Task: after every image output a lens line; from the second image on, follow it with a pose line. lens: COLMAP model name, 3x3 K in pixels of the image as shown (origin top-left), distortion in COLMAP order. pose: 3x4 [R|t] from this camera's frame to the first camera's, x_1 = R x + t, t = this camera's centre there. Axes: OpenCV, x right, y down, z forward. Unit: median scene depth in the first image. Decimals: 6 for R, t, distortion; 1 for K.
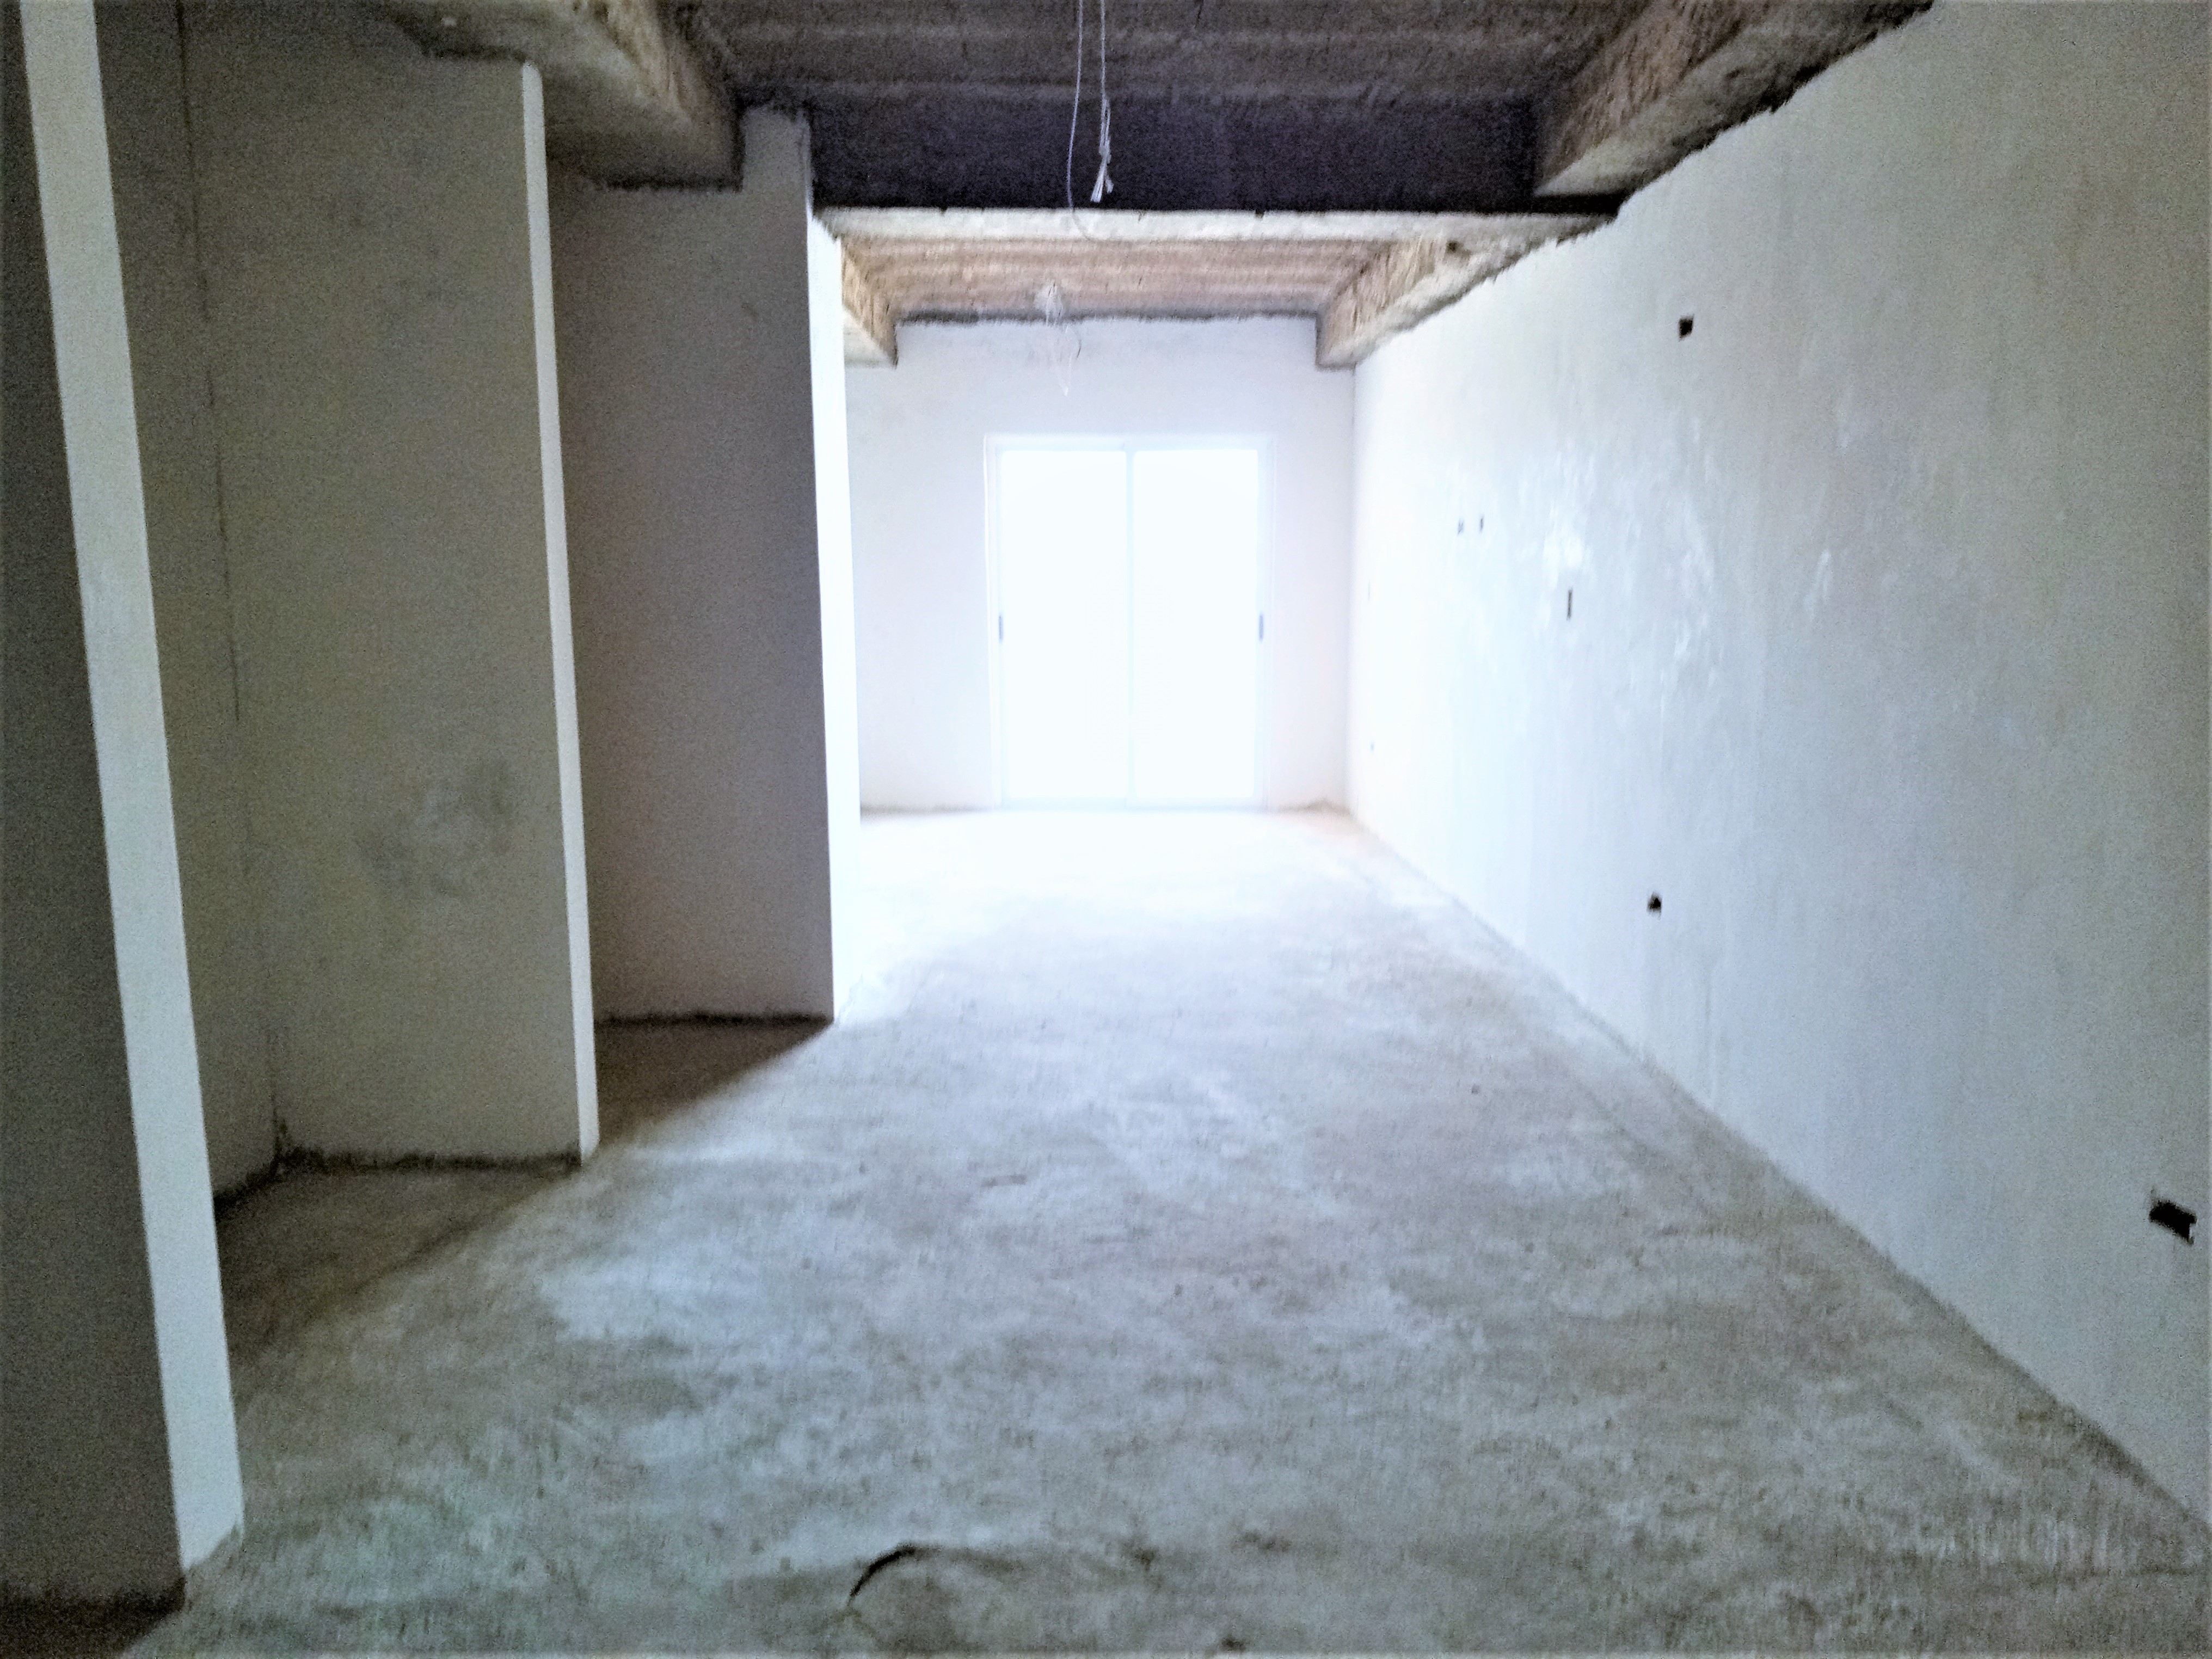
lens RADIAL K [[1650.4, 0, 1104.2], [0, 1650.4, 778.1], [0, 0, 1]] dist [-0.003436, -0.004041]
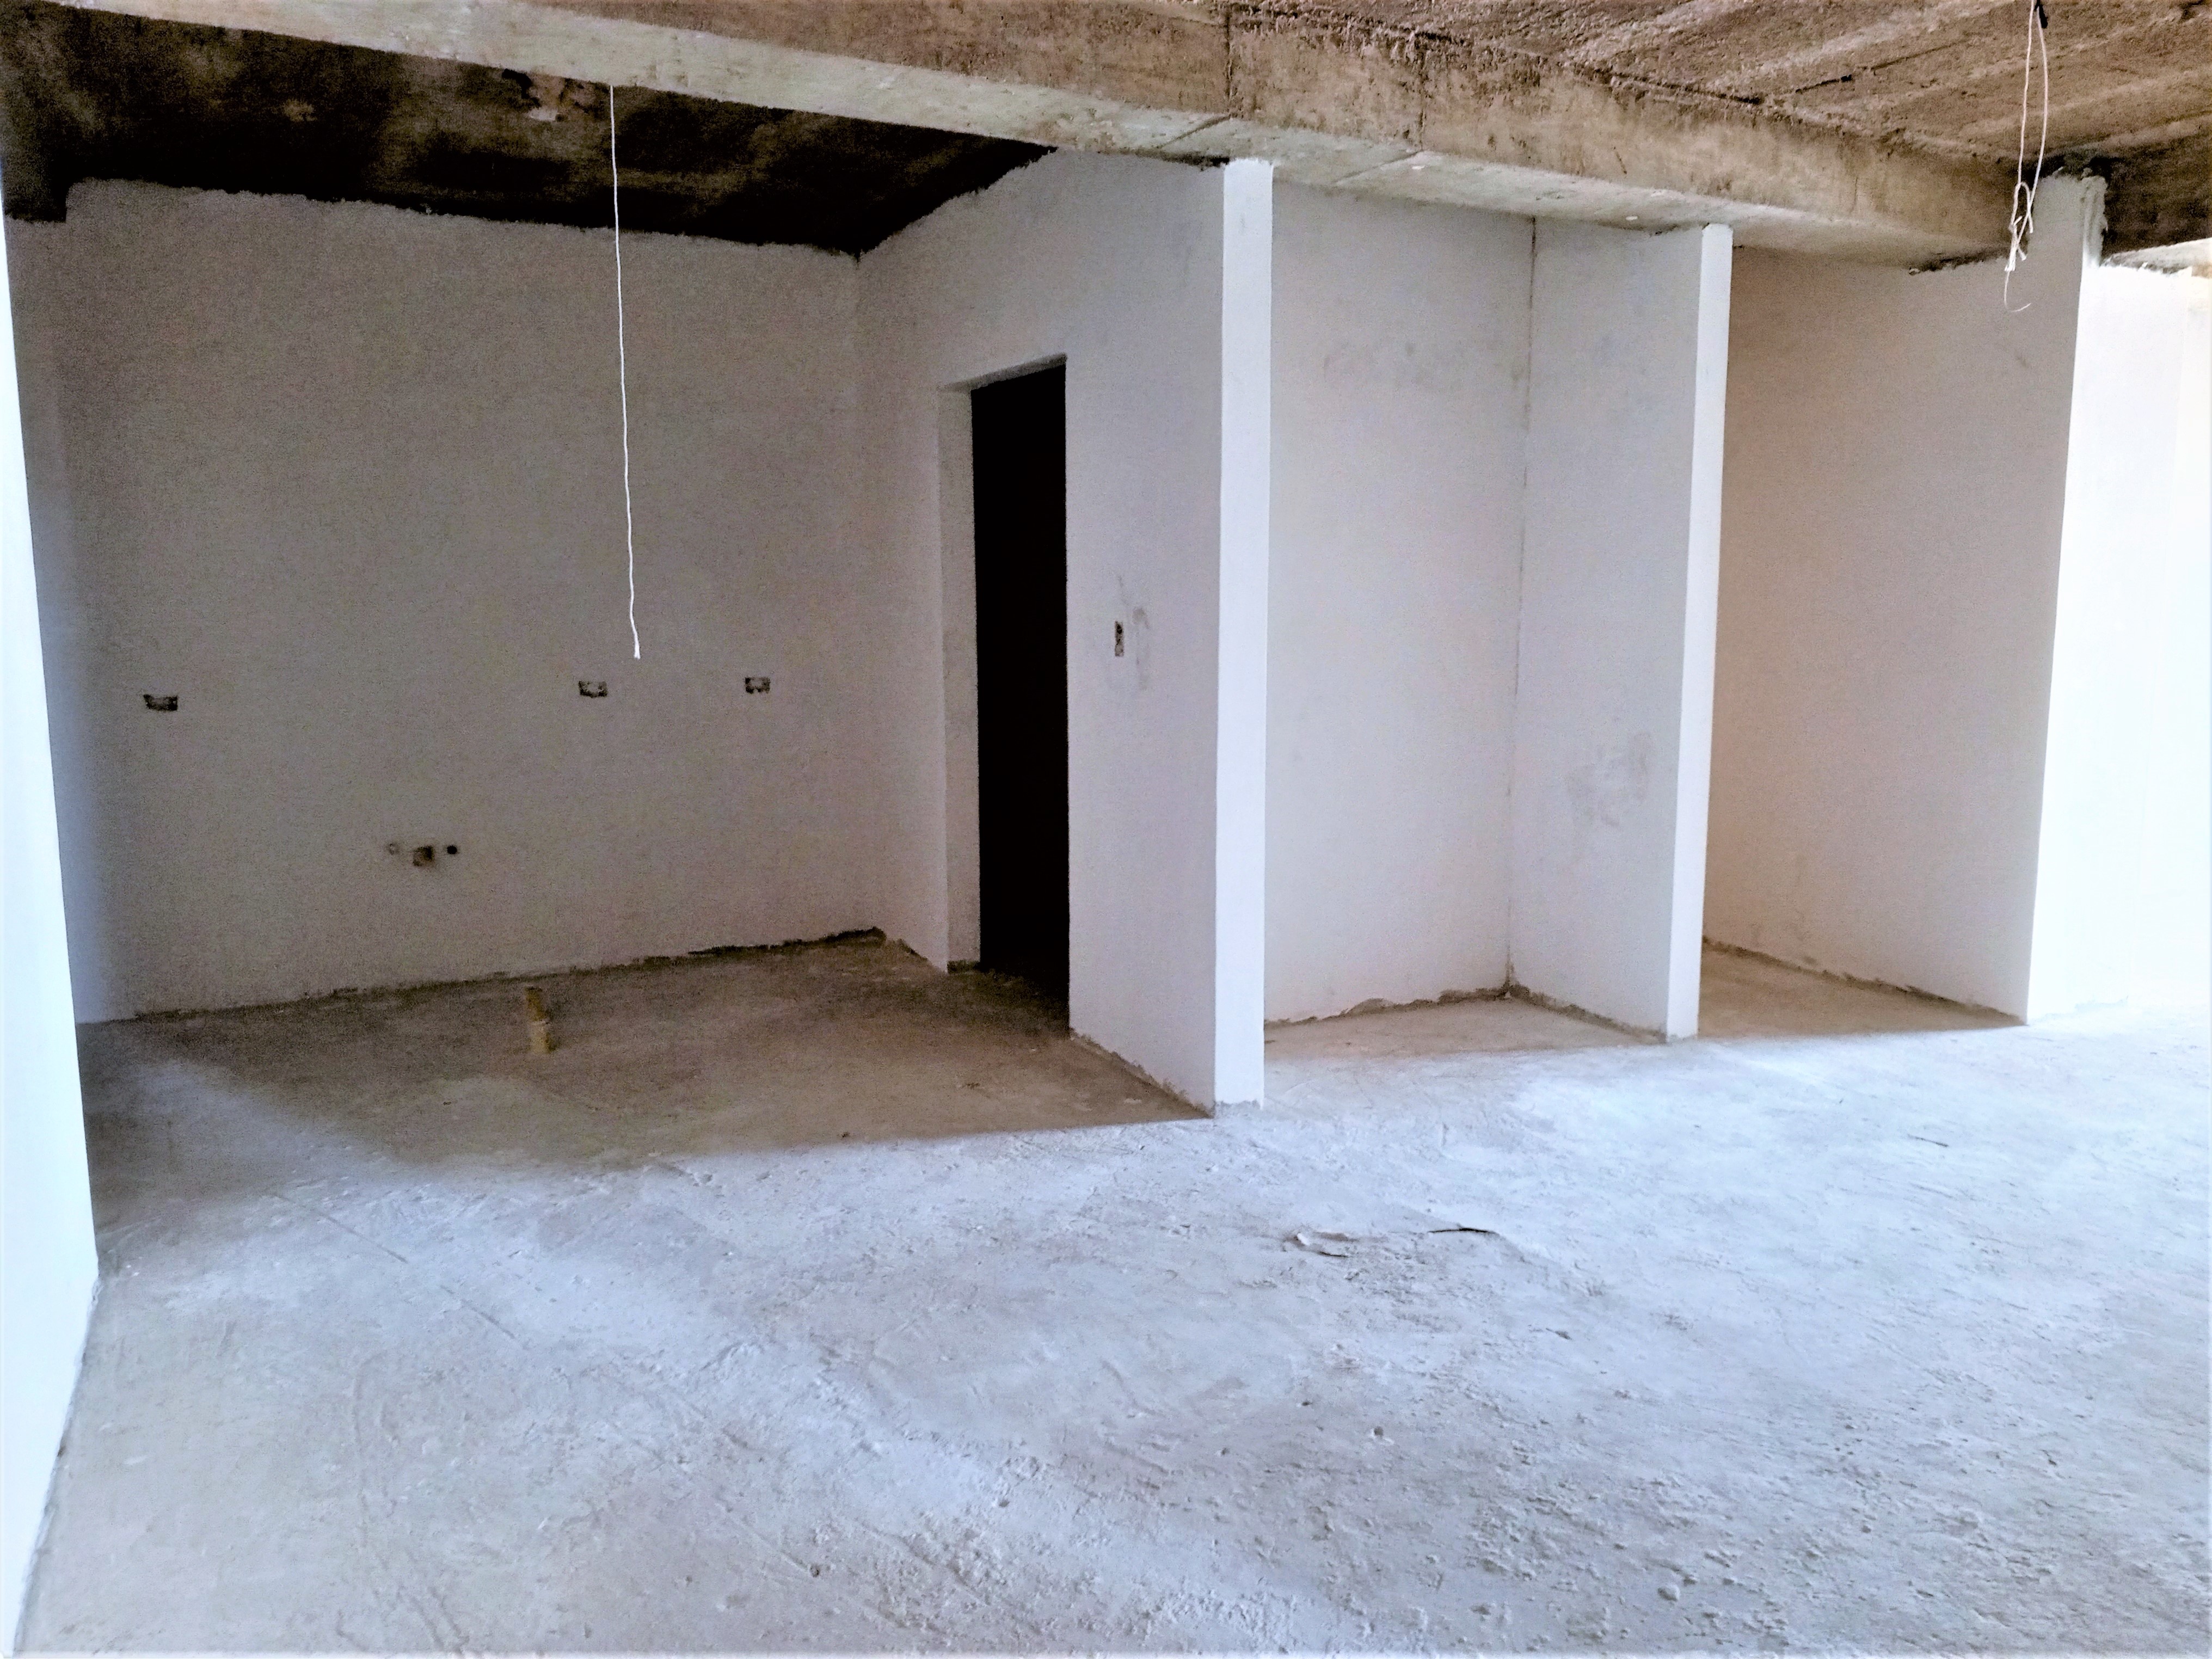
lens RADIAL K [[1643.8, 0, 1121.3], [0, 1643.8, 821.1], [0, 0, 1]] dist [-0.005516, -0.003364]
pose [[0.473893, 0.124881, -0.871682, 0.755537], [-0.123633, 0.989524, 0.074550, 0.017079], [0.871860, 0.072440, 0.484368, -0.042618]]
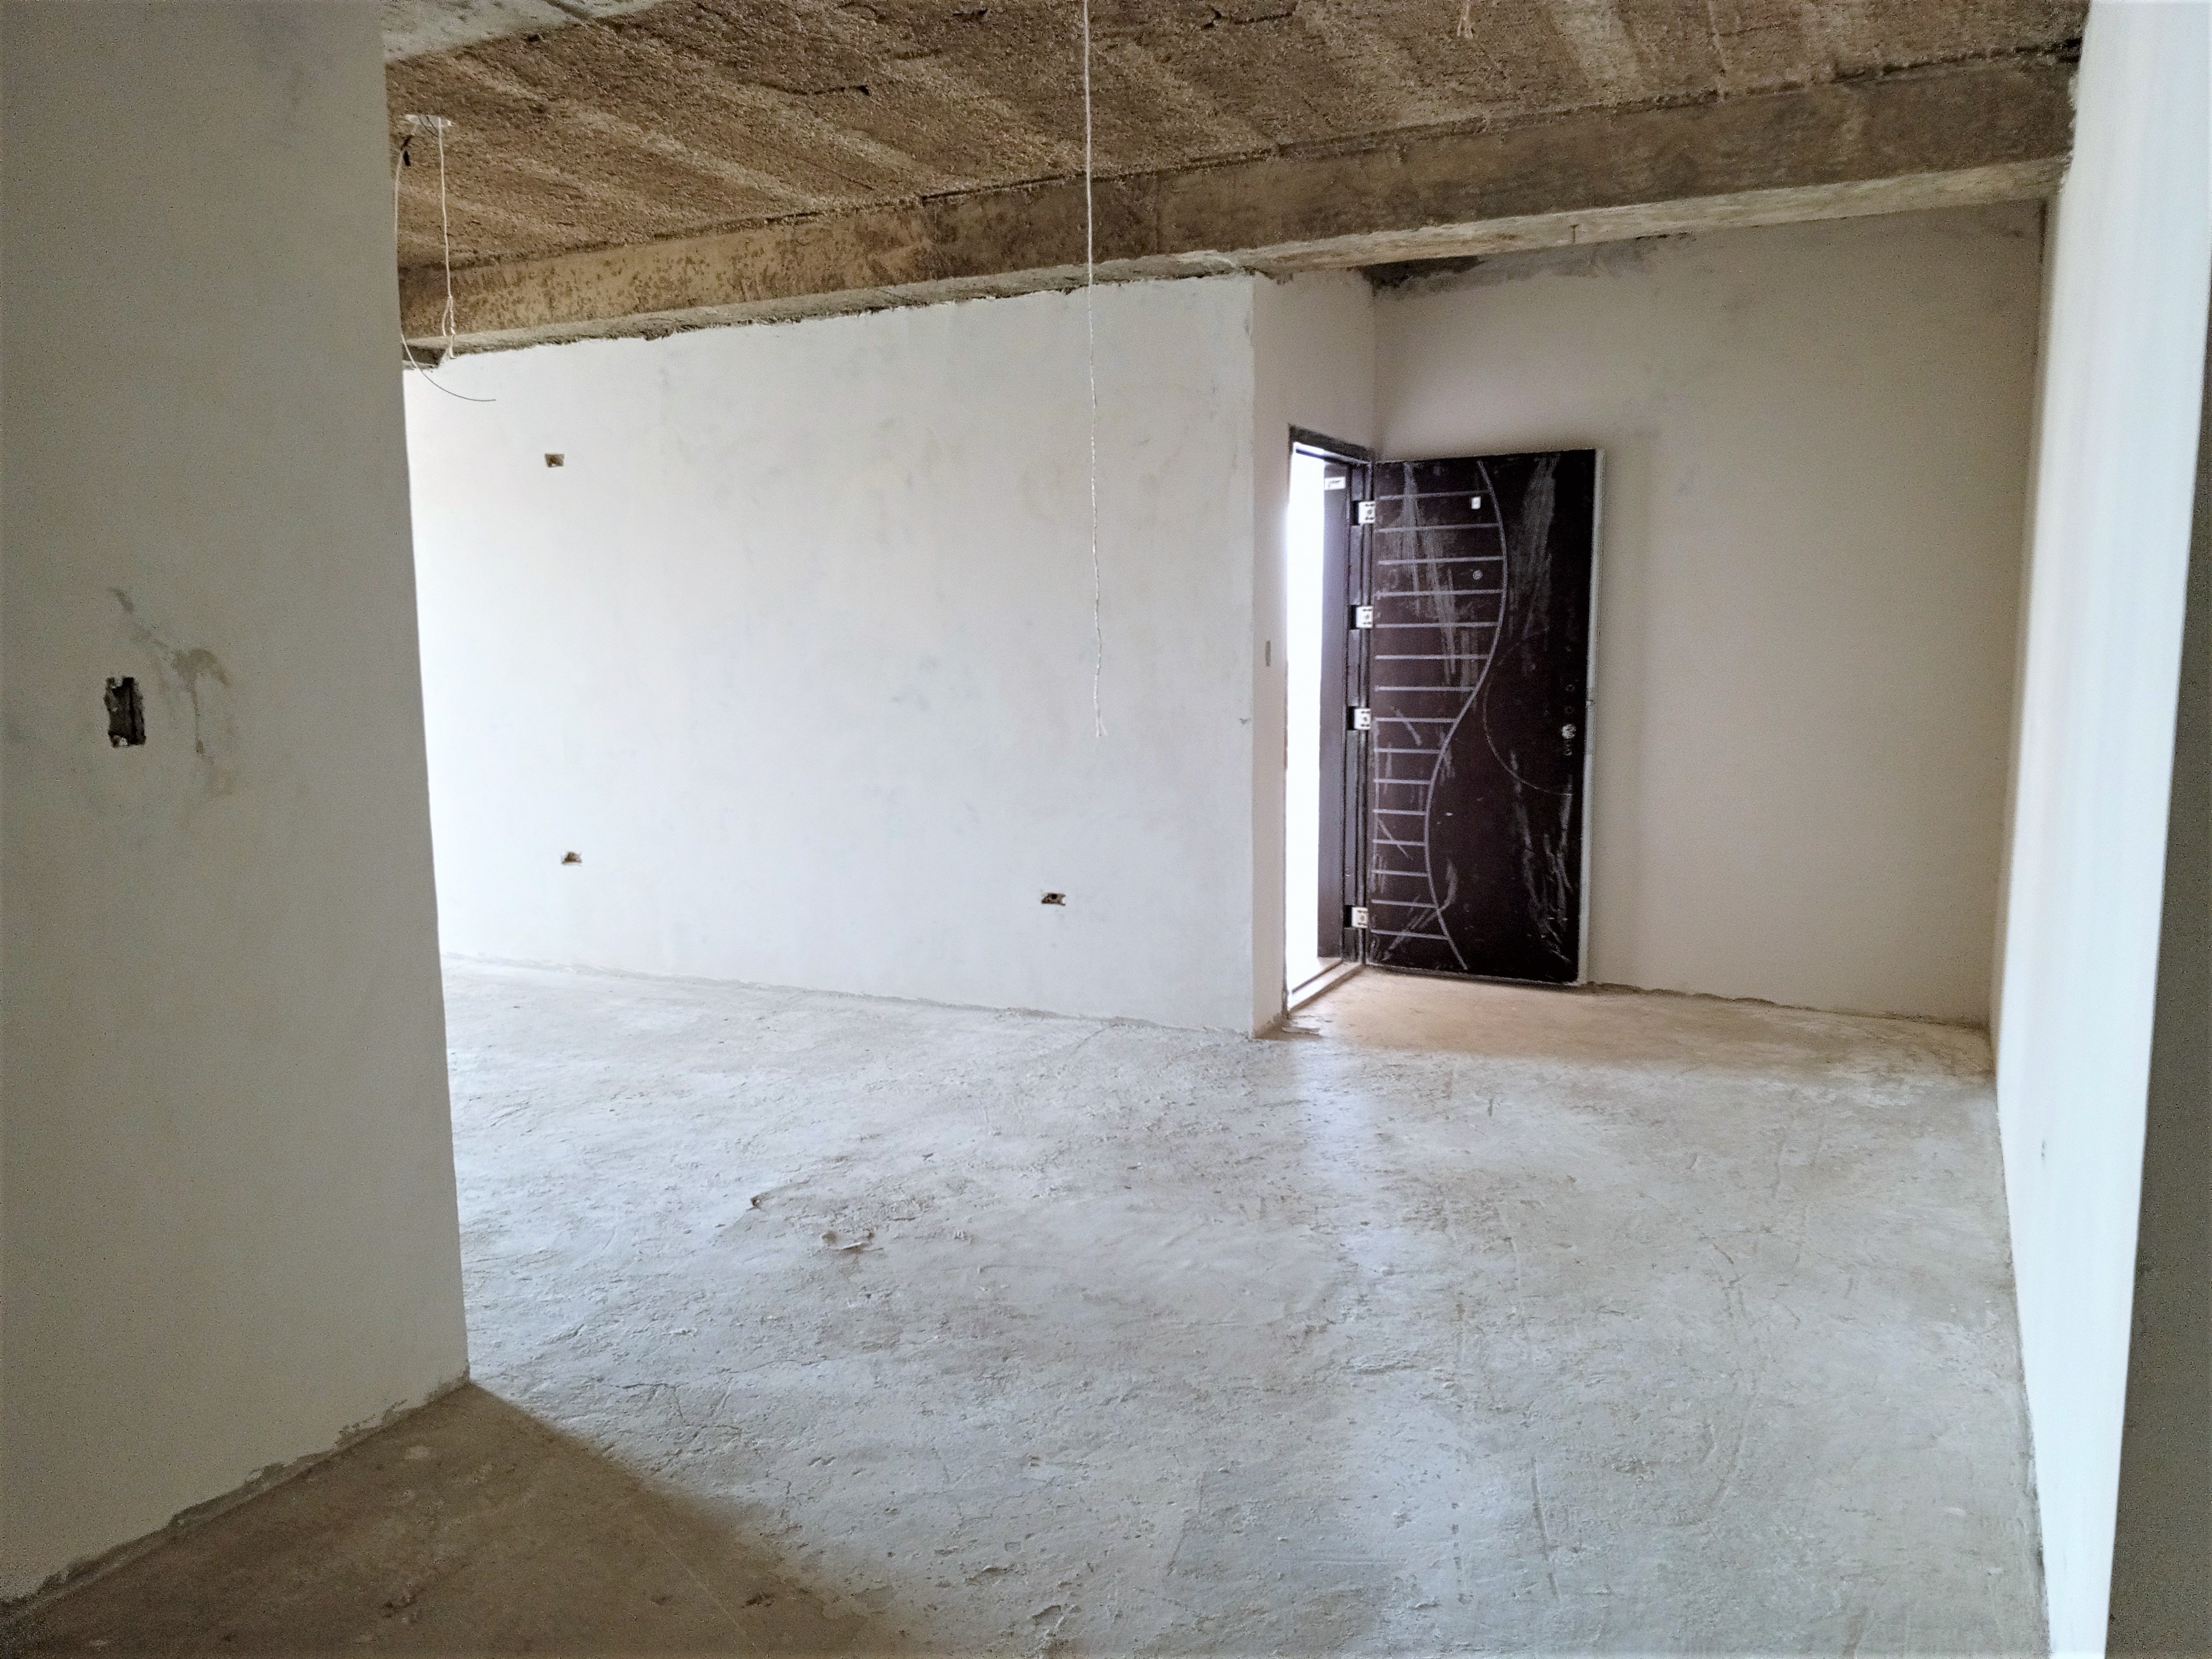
lens RADIAL K [[1644.8, 0, 1070.1], [0, 1644.8, 829.2], [0, 0, 1]] dist [0.076752, -0.108048]
pose [[0.451250, -0.115619, 0.884876, -1.088371], [0.131963, 0.989316, 0.061969, 0.023606], [-0.882587, 0.088807, 0.461686, -0.076537]]
